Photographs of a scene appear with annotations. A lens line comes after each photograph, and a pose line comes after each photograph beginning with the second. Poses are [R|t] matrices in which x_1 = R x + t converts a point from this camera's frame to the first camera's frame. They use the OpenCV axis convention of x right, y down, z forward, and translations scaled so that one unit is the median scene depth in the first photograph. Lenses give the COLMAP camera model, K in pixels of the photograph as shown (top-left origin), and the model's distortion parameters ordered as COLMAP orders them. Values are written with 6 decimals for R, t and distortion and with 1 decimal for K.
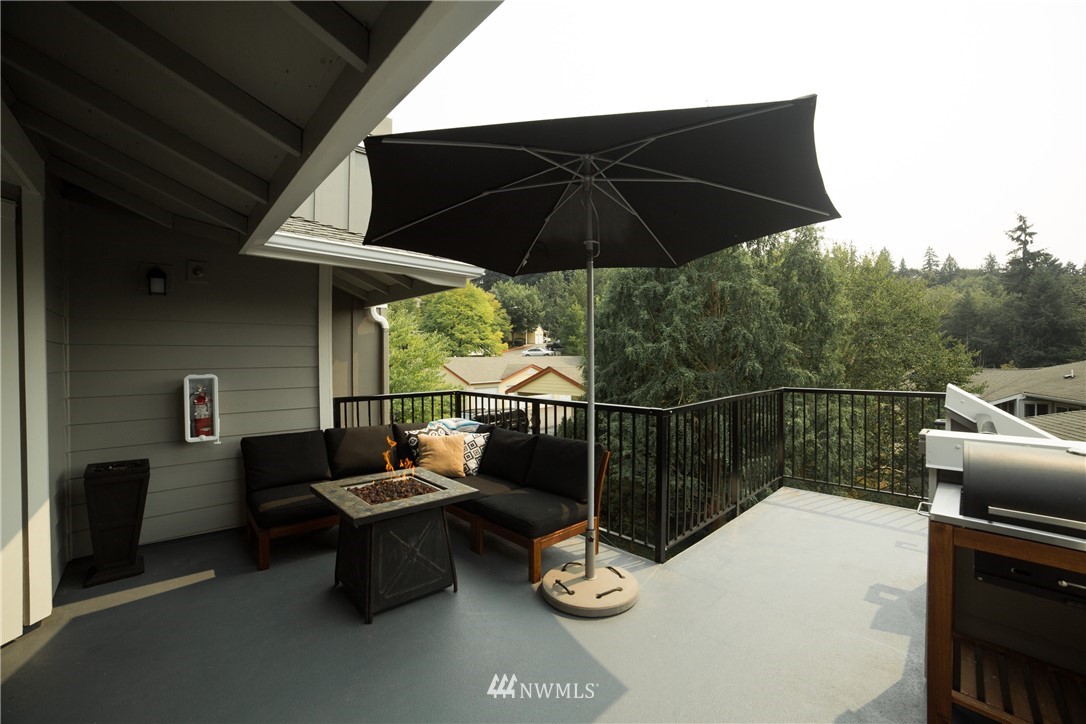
lens RADIAL K [[438.9, 0, 544.6], [0, 438.9, 358.1], [0, 0, 1]] dist [-0.107080, 0.035910]
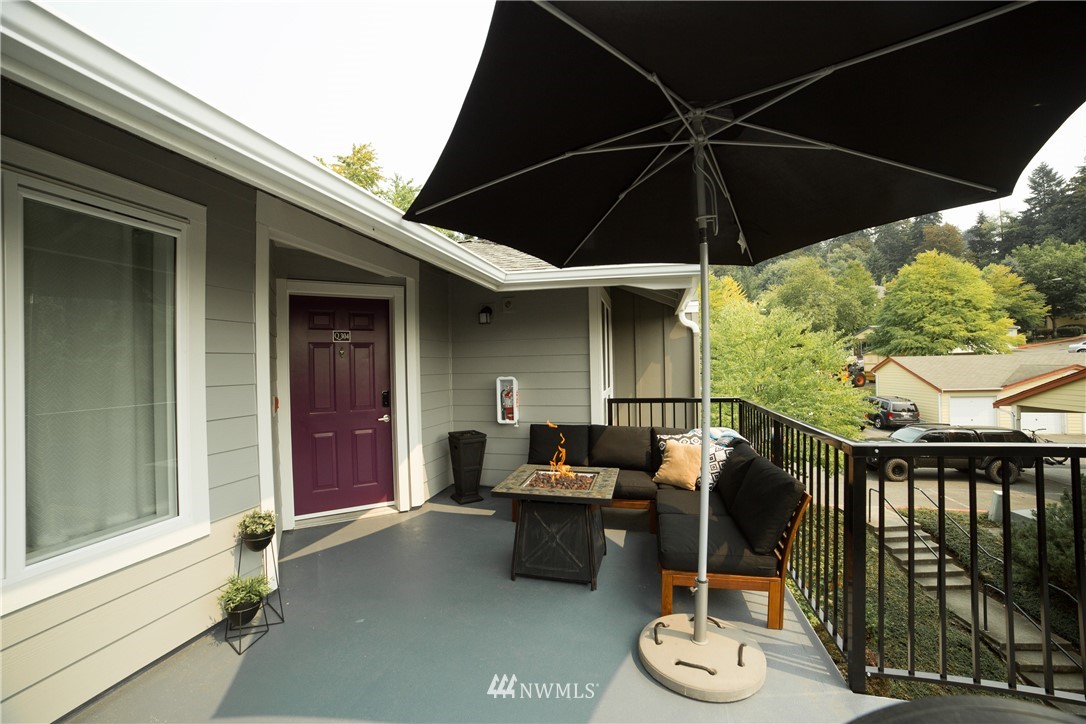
lens RADIAL K [[438.9, 0, 544.6], [0, 438.9, 358.1], [0, 0, 1]] dist [-0.107080, 0.035910]
pose [[0.543450, -0.014715, -0.839313, 0.285264], [0.012870, 0.999875, -0.009197, -0.004420], [0.839343, -0.005804, 0.543571, 0.159000]]
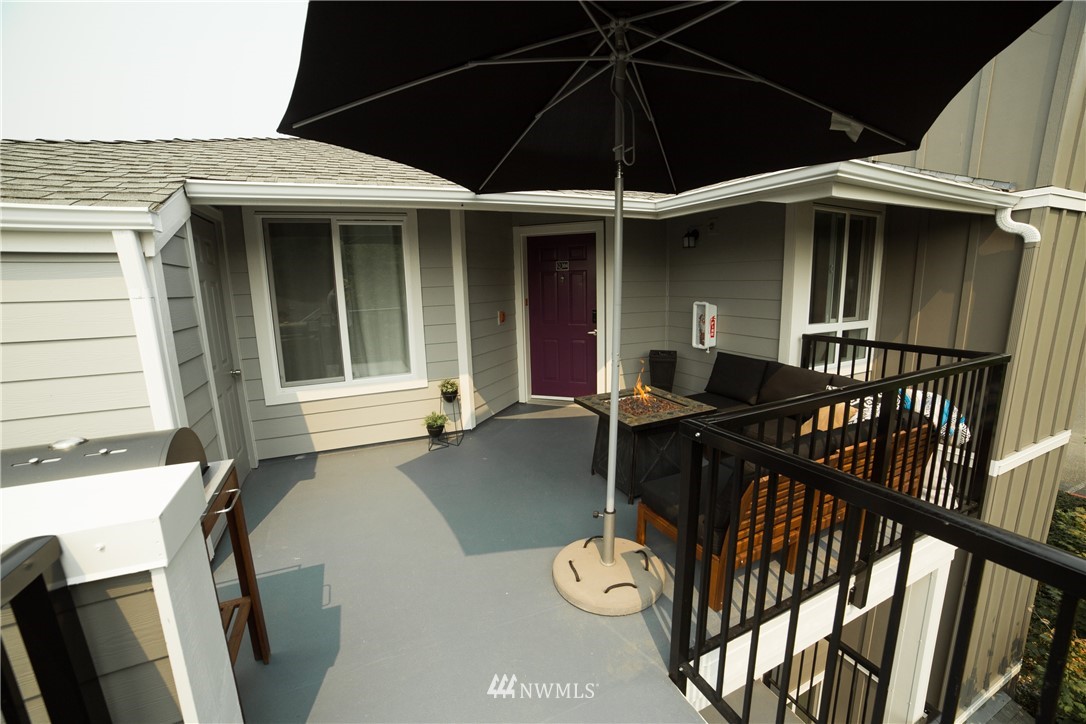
lens RADIAL K [[438.9, 0, 544.6], [0, 438.9, 358.1], [0, 0, 1]] dist [-0.107080, 0.035910]
pose [[-0.318410, 0.176304, -0.931414, 0.416385], [0.021934, 0.983660, 0.178696, -0.025423], [0.947699, 0.036469, -0.317074, 0.535488]]
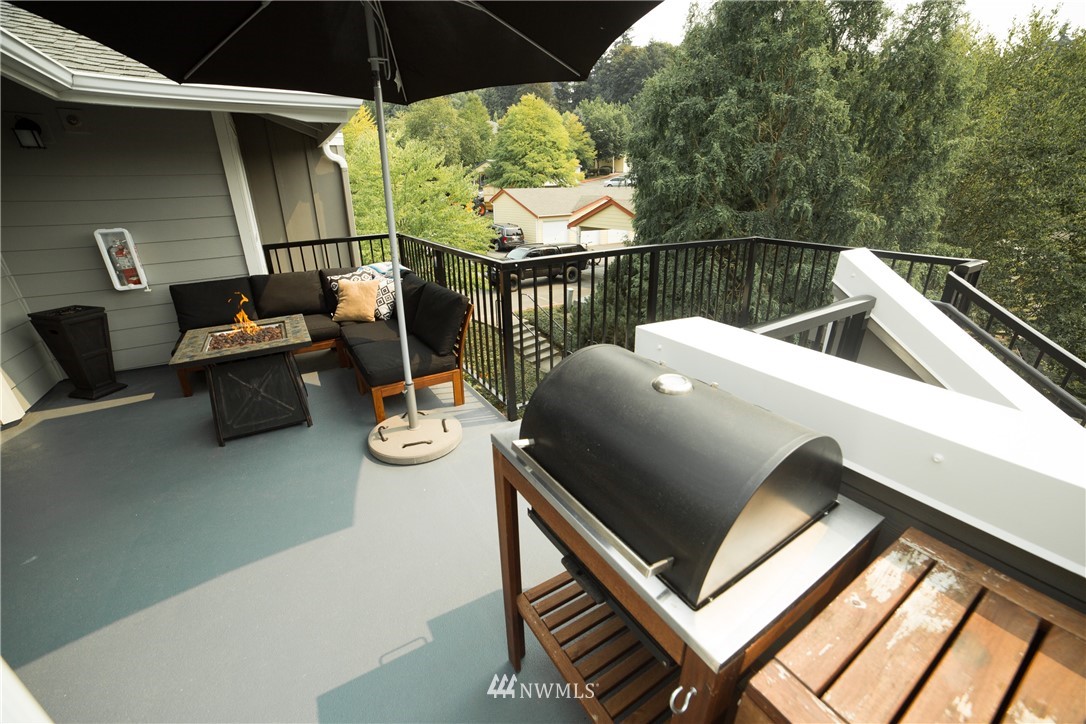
lens RADIAL K [[438.9, 0, 544.6], [0, 438.9, 358.1], [0, 0, 1]] dist [-0.107080, 0.035910]
pose [[0.978538, 0.069086, -0.194142, 0.287163], [0.006936, 0.930551, 0.366096, -0.014195], [0.205952, -0.359585, 0.910100, 0.076758]]
